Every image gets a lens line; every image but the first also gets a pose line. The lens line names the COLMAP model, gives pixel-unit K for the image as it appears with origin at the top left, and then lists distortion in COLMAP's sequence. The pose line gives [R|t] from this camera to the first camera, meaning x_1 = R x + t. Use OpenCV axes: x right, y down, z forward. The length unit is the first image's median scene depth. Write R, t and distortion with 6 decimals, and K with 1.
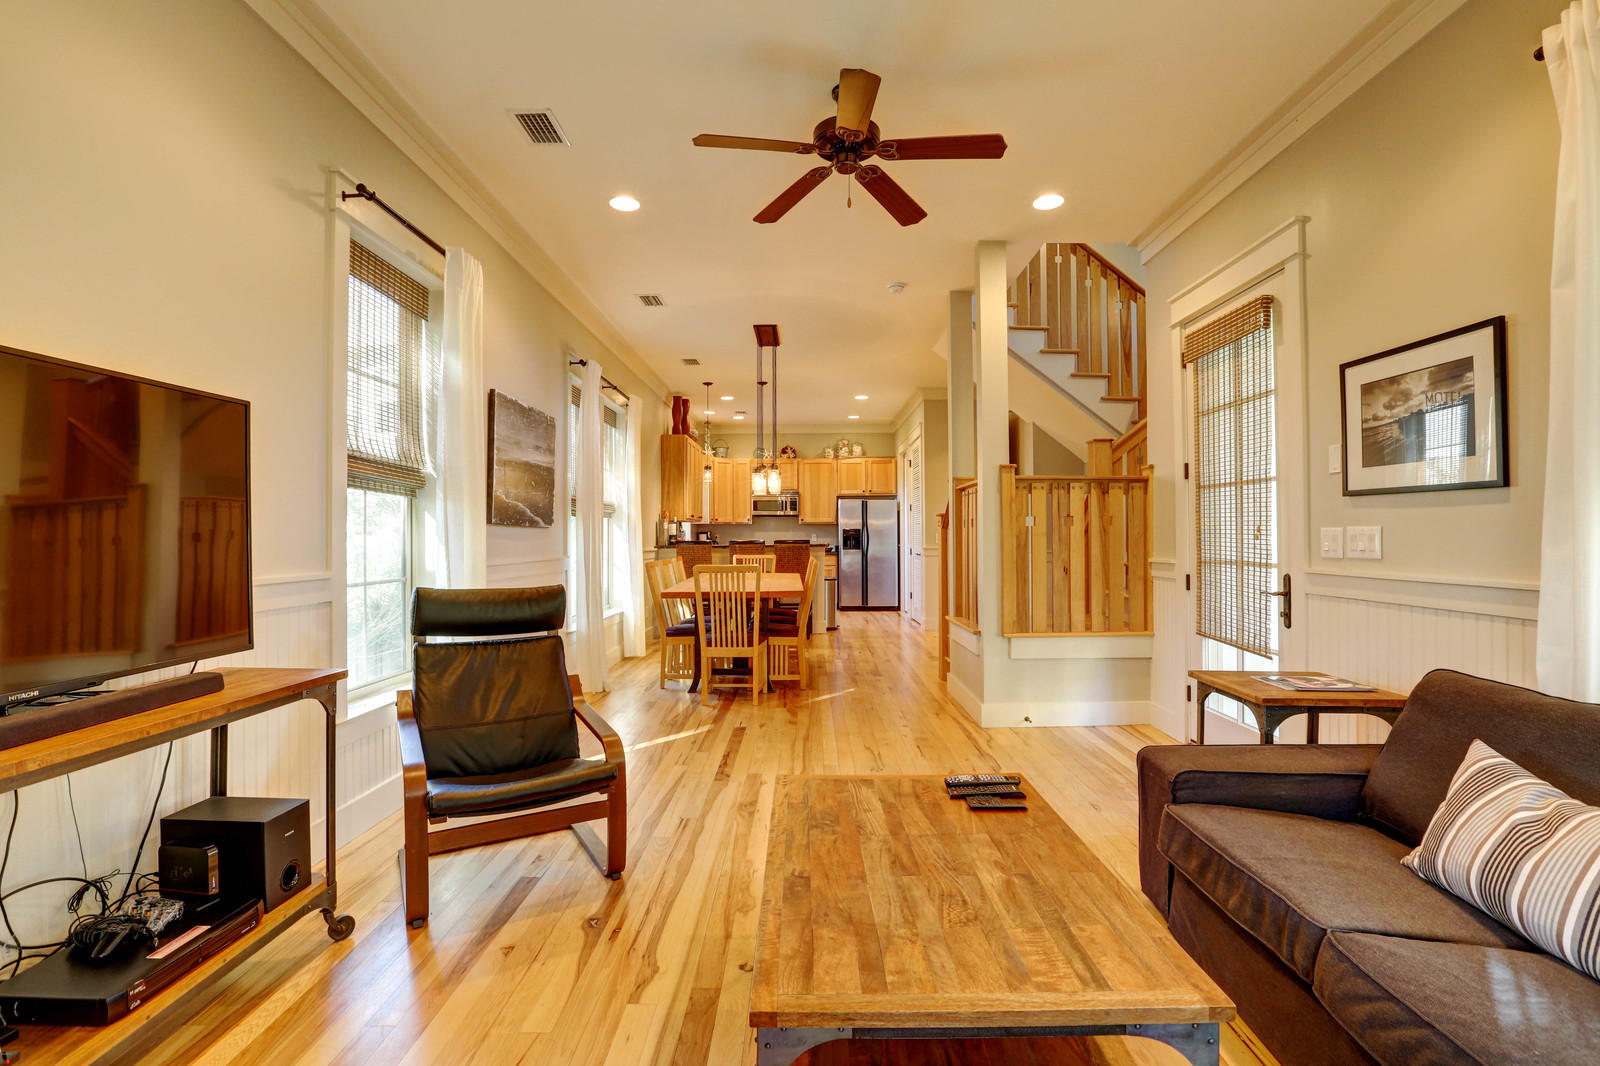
lens RADIAL K [[728.7, 0, 796.0], [0, 728.7, 529.4], [0, 0, 1]] dist [-0.030014, 0.002828]
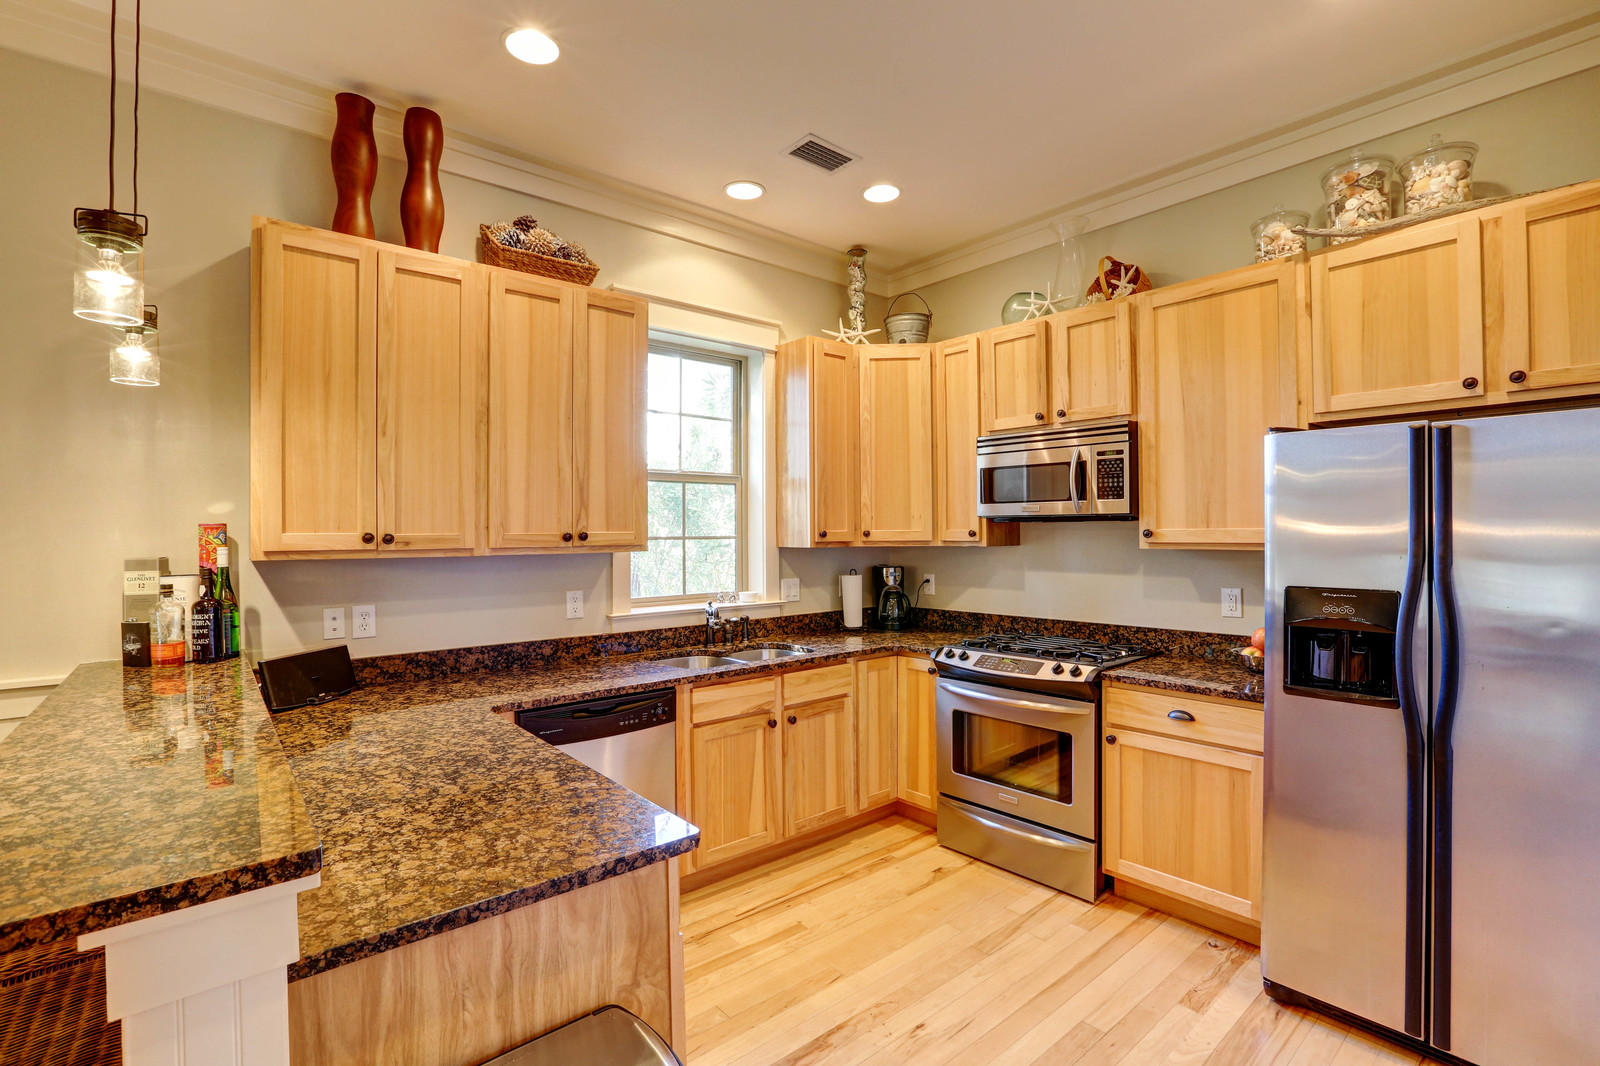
lens RADIAL K [[728.7, 0, 804.7], [0, 728.7, 531.6], [0, 0, 1]] dist [-0.030014, 0.002828]
pose [[0.656783, 0.000171, -0.754080, 0.123085], [0.009384, 0.999921, 0.008401, -0.017686], [0.754022, -0.012594, 0.656729, 0.777720]]
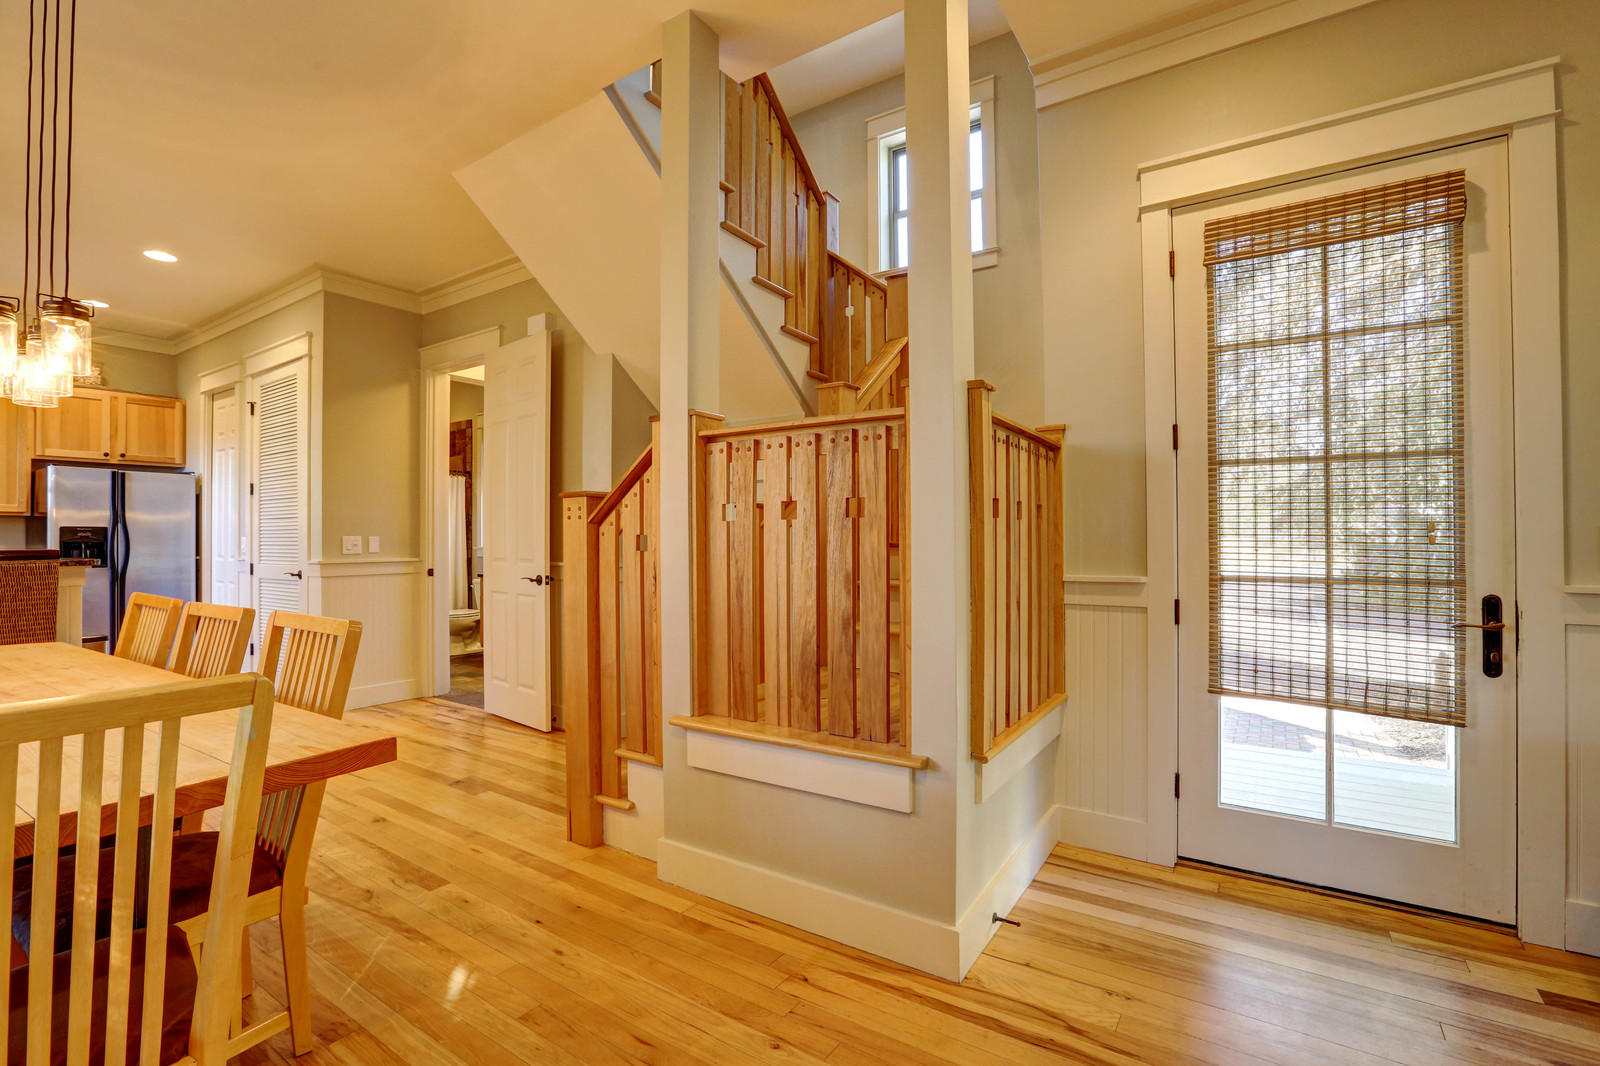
lens RADIAL K [[728.7, 0, 799.1], [0, 728.7, 526.5], [0, 0, 1]] dist [-0.030014, 0.002828]
pose [[0.546482, 0.016397, 0.837310, -0.060830], [-0.005888, 0.999859, -0.015737, 0.003745], [-0.837450, 0.003670, 0.546501, 0.328076]]
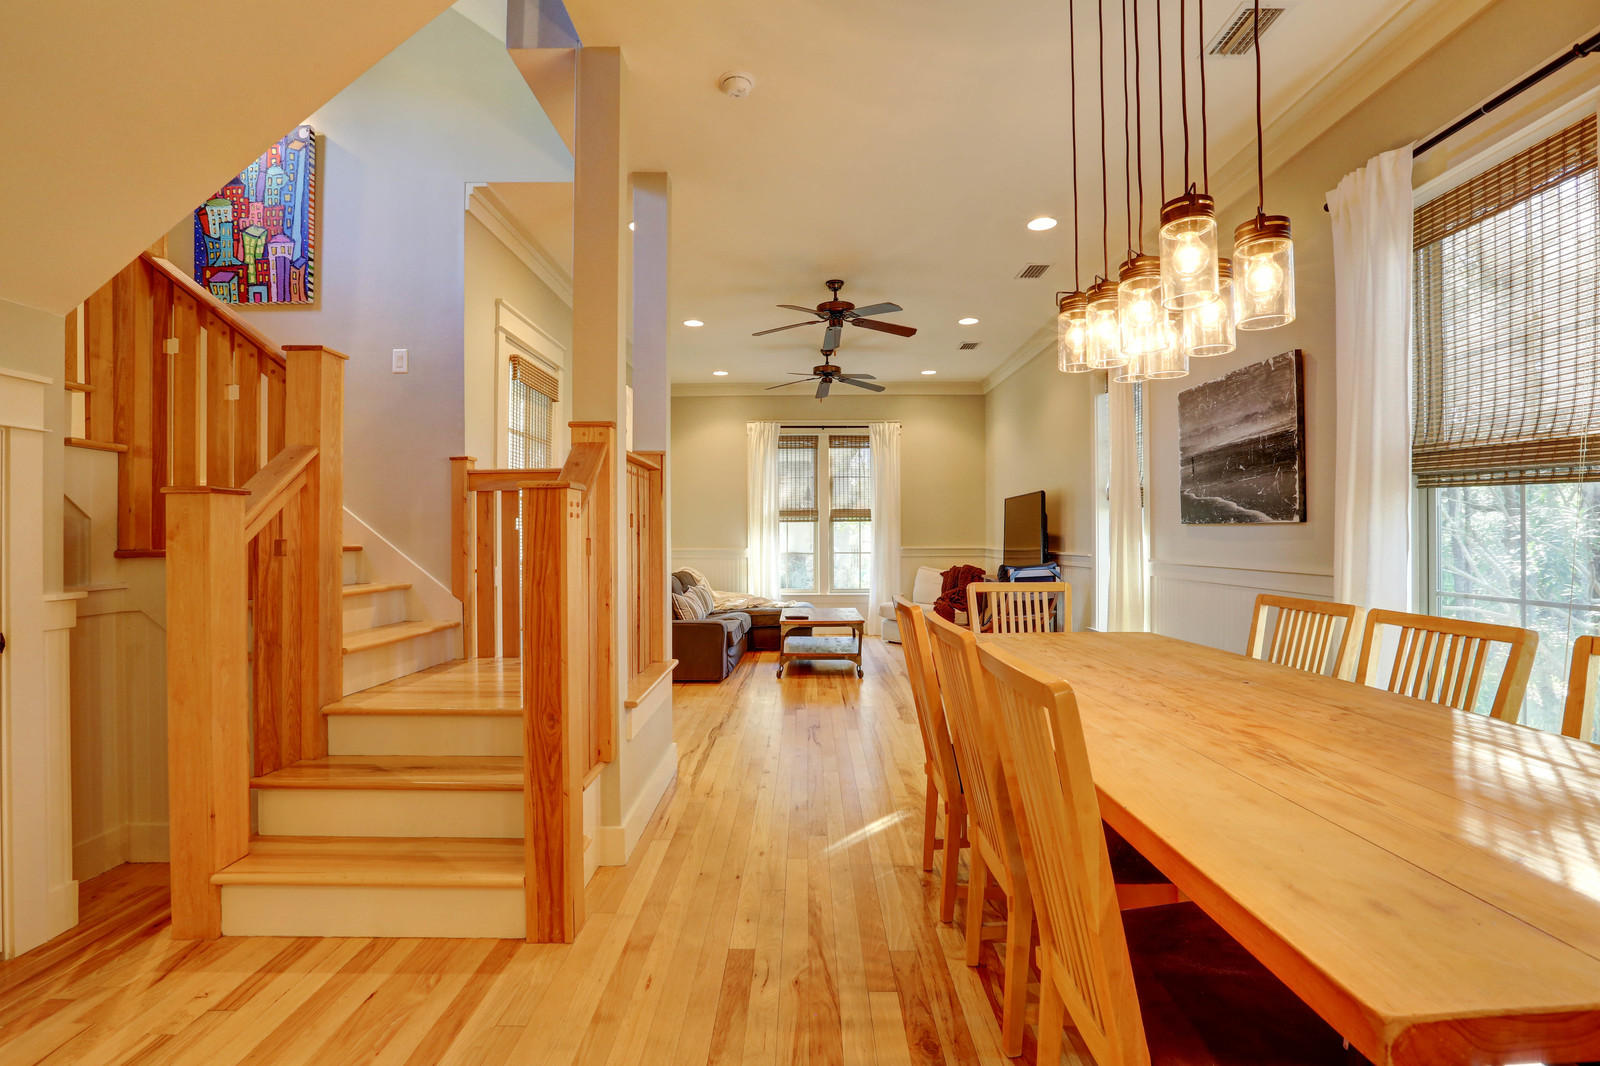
lens RADIAL K [[728.7, 0, 797.1], [0, 728.7, 534.8], [0, 0, 1]] dist [-0.030014, 0.002828]
pose [[-0.999963, 0.007614, -0.003944, 0.047774], [0.007661, 0.999895, -0.012262, 0.005563], [0.003850, -0.012292, -0.999917, 0.720048]]
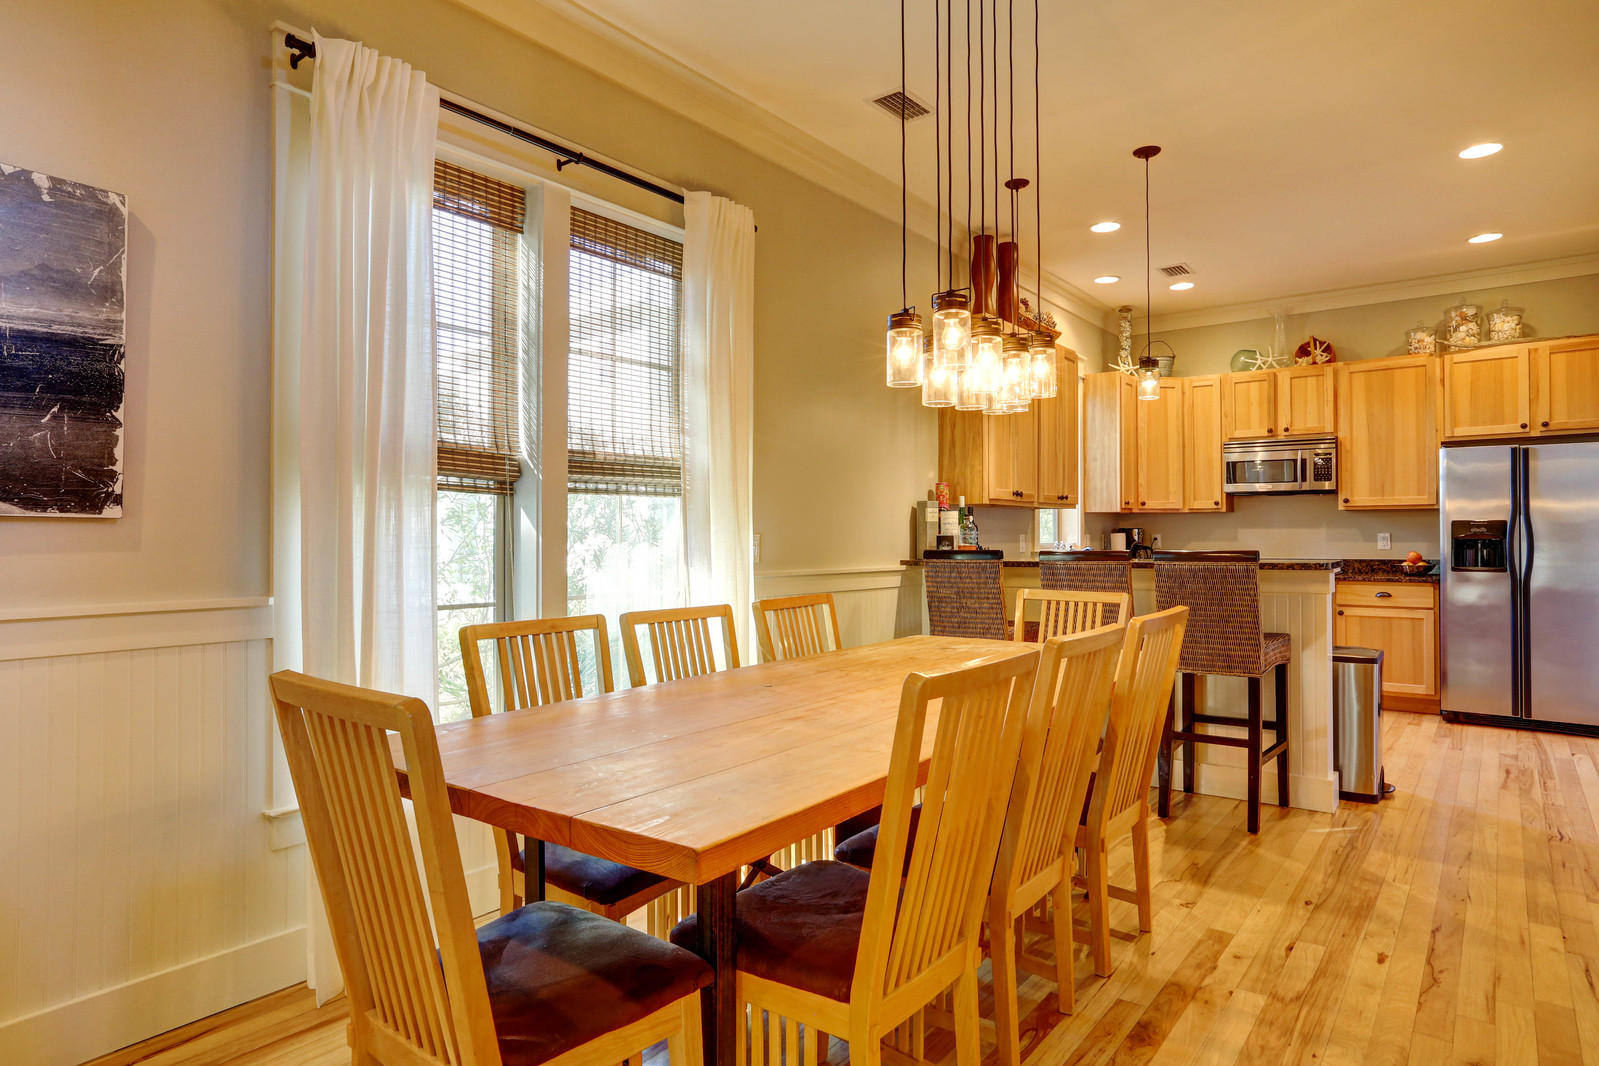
lens RADIAL K [[913.6, 0, 801.3], [0, 913.6, 534.7], [0, 0, 1]] dist [-0.013779, 0.002595]
pose [[0.798758, 0.002148, -0.601648, 0.078603], [0.003878, 0.999954, 0.008718, 0.001288], [0.601639, -0.009296, 0.798714, 0.378795]]
